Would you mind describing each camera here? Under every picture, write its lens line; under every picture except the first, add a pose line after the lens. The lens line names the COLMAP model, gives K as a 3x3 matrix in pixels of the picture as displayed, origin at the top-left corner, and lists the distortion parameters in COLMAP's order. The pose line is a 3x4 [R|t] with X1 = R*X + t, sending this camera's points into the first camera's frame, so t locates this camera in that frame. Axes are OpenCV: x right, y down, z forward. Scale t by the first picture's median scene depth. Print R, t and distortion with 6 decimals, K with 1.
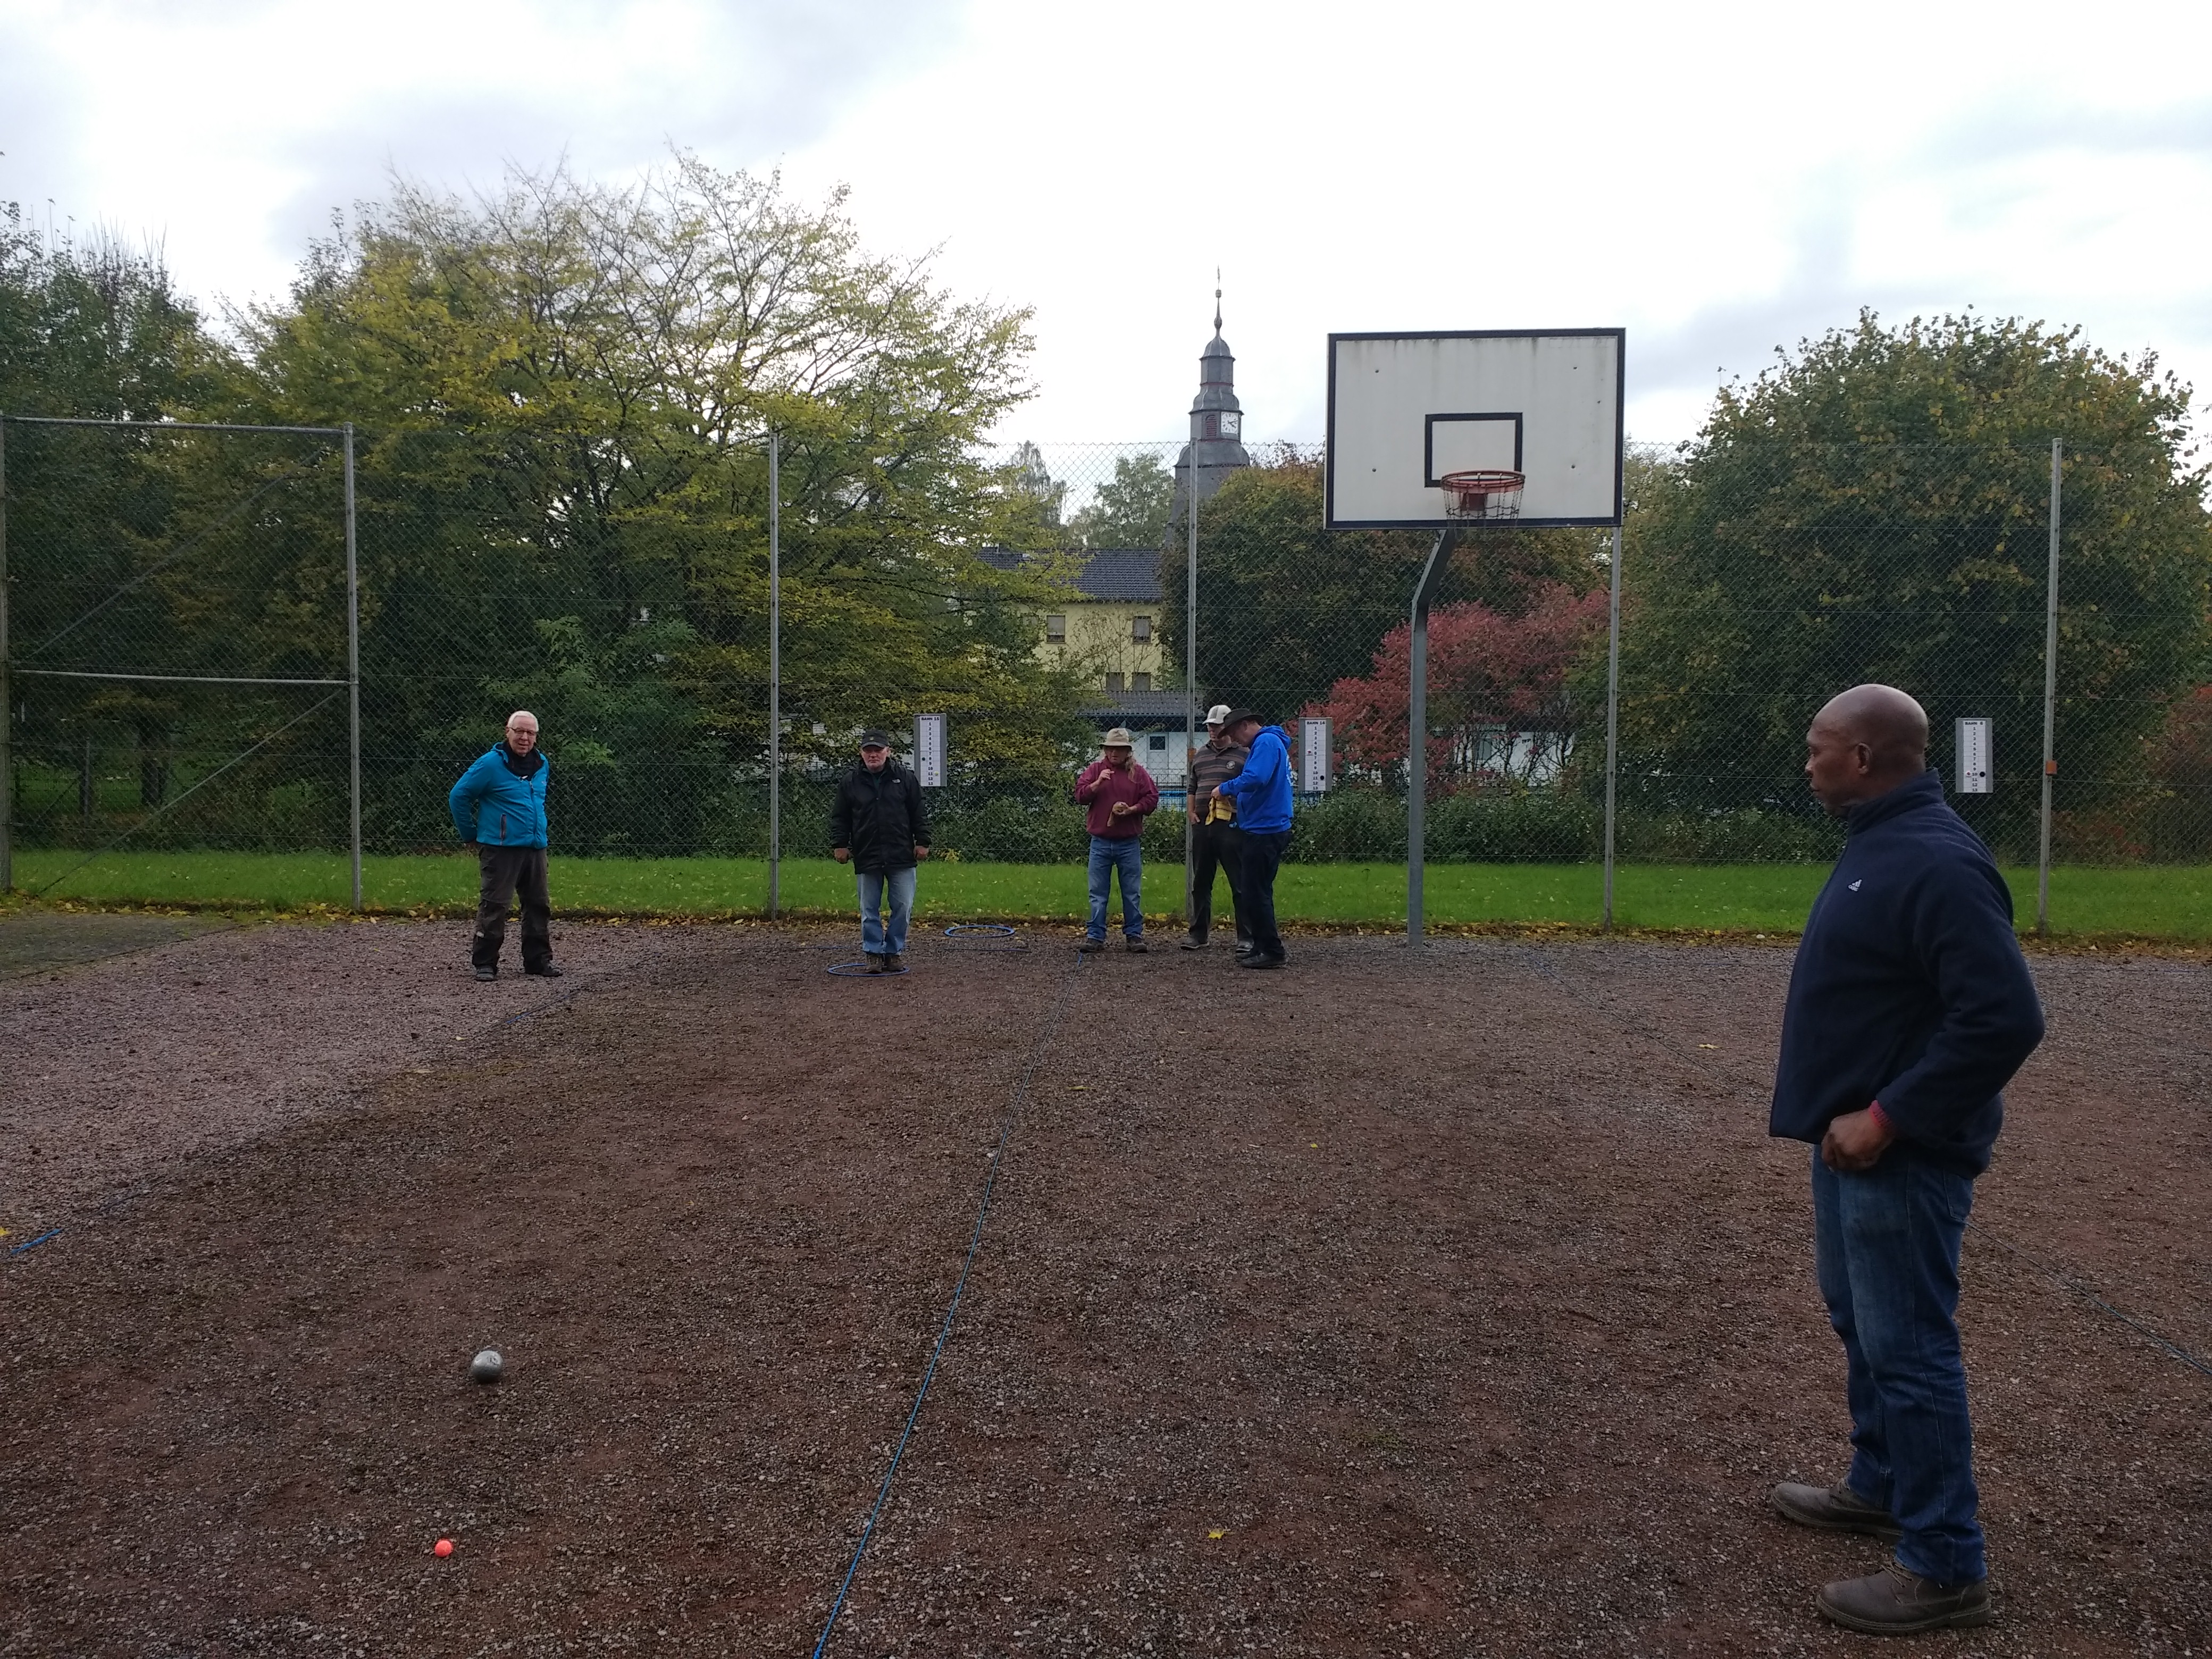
lens RADIAL K [[1662.4, 0, 1060.7], [0, 1662.4, 832.7], [0, 0, 1]] dist [0.088498, -0.137791]
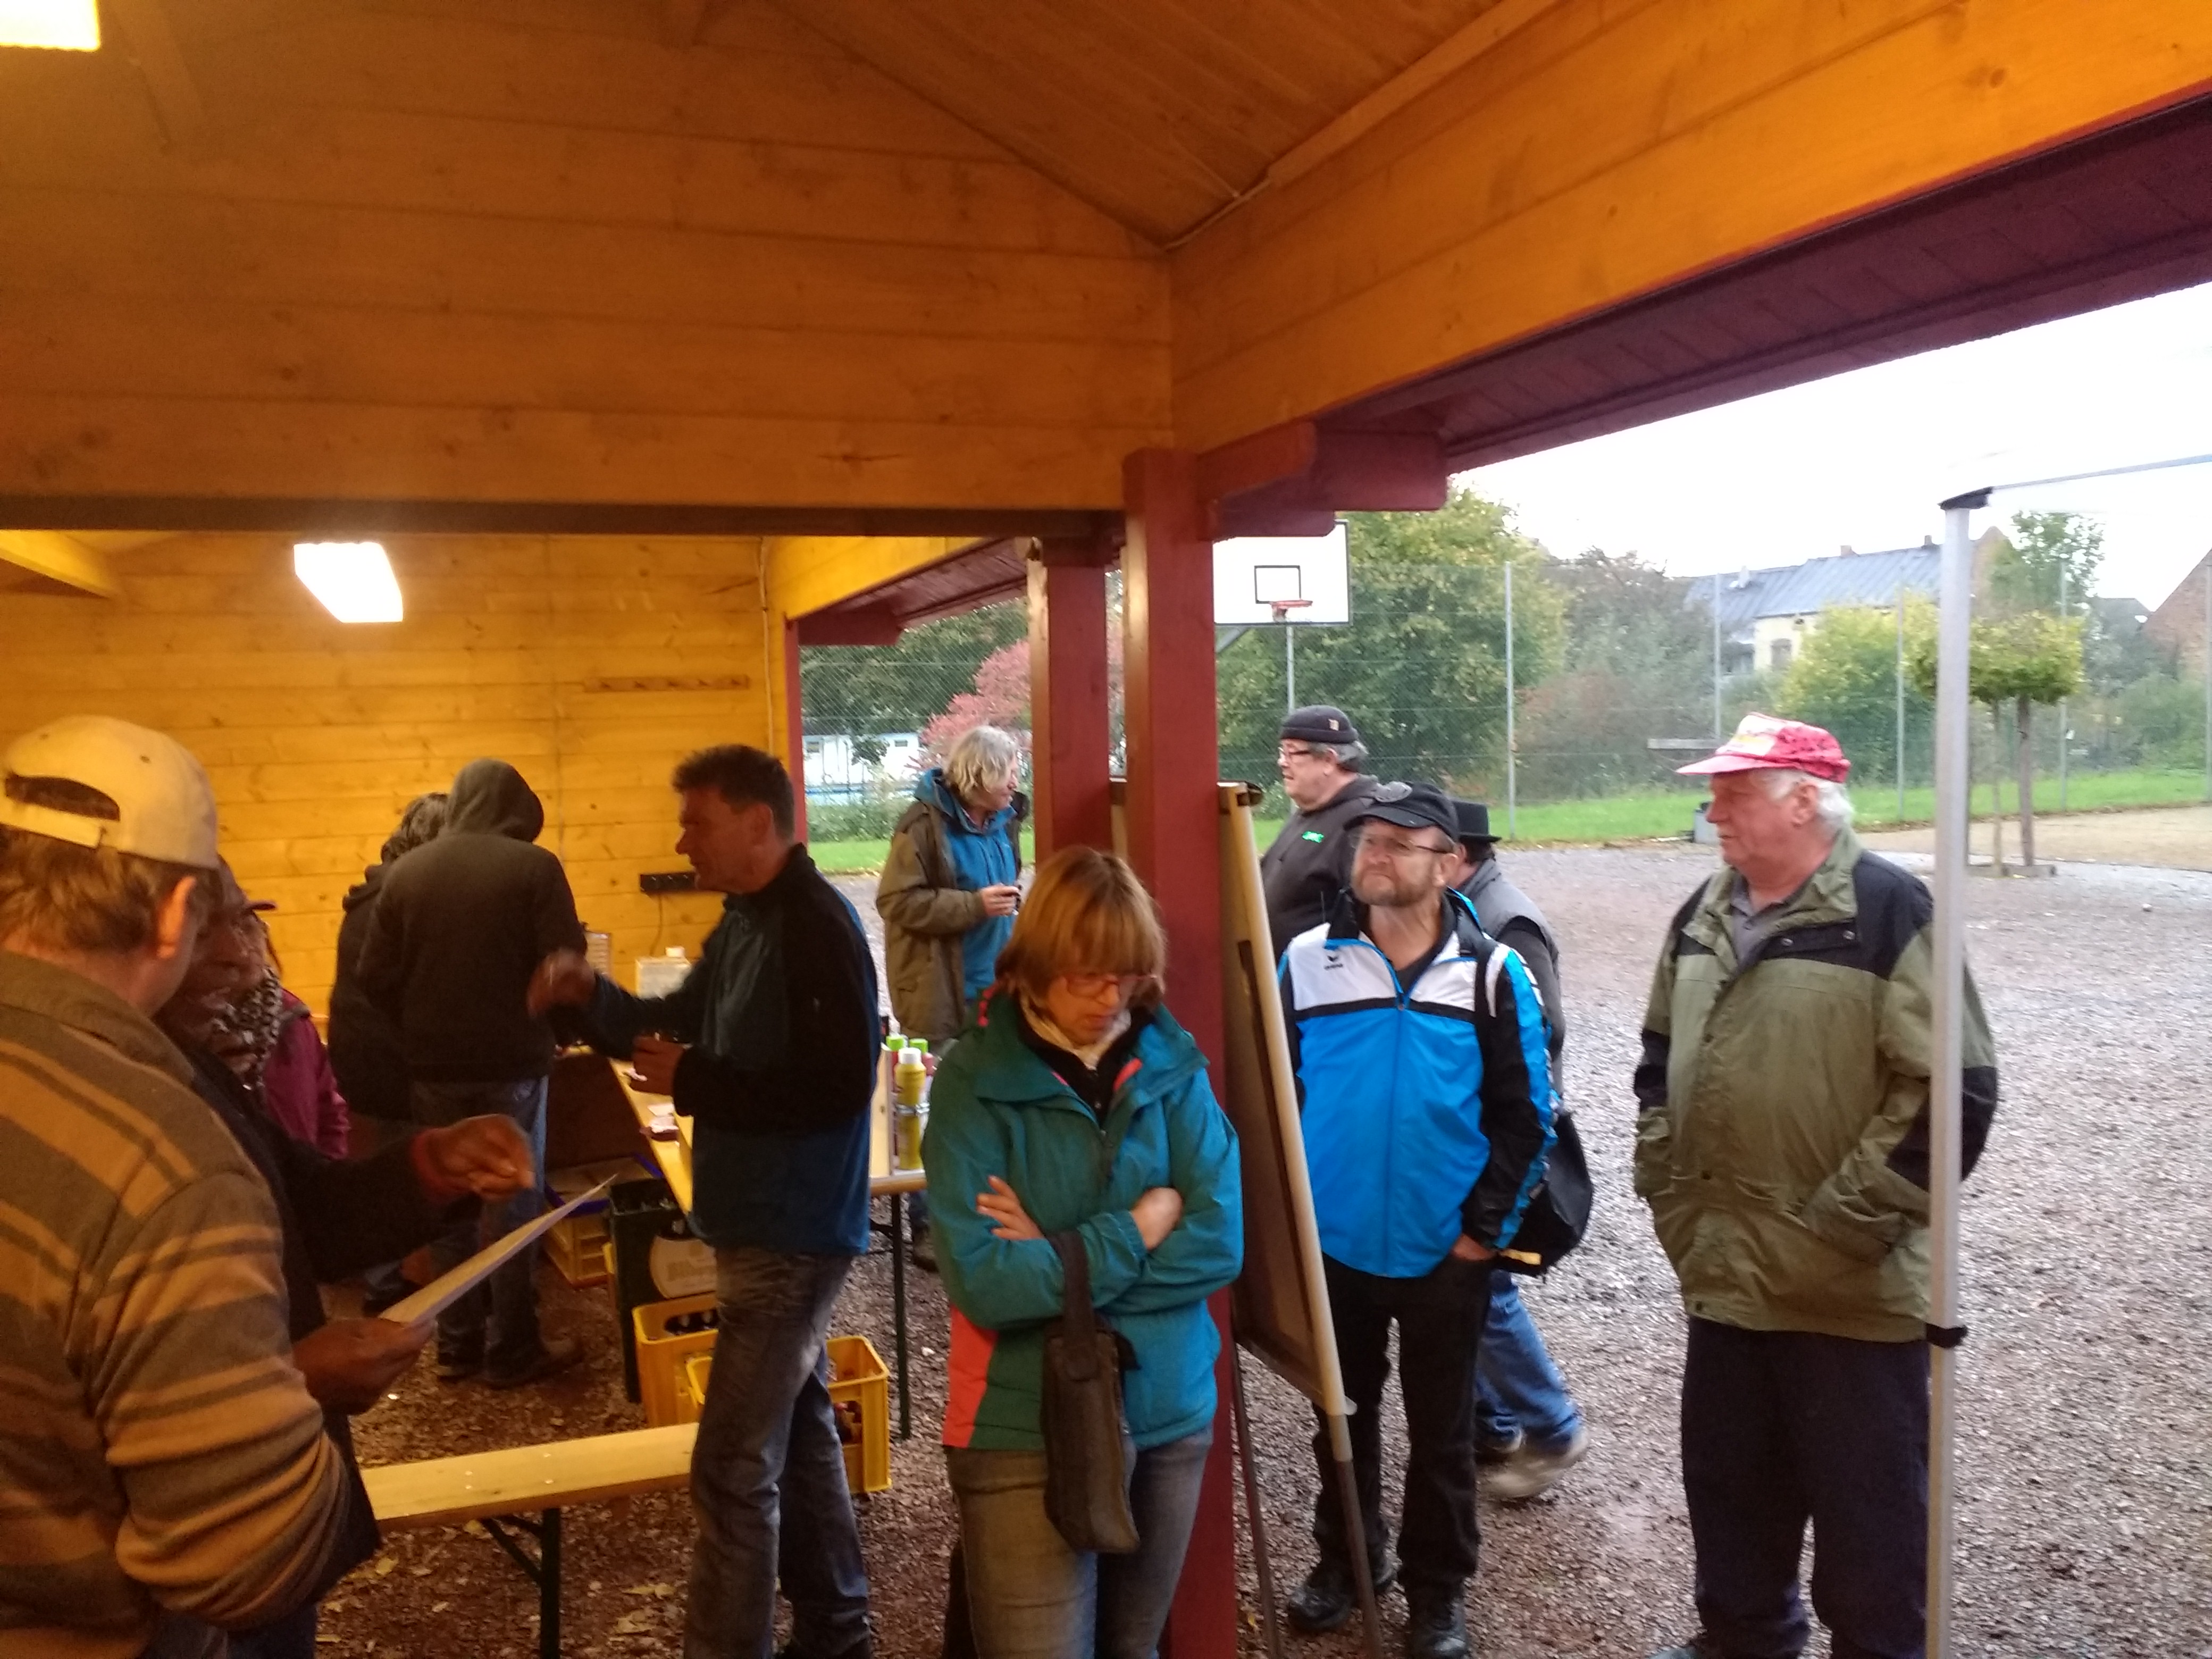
lens RADIAL K [[1720.0, 0, 1069.3], [0, 1720.0, 838.0], [0, 0, 1]] dist [0.112850, -0.180352]
pose [[0.921604, -0.051975, 0.384635, -0.380245], [0.051120, 0.998615, 0.012455, 0.006783], [-0.384750, 0.008185, 0.922985, -0.350340]]
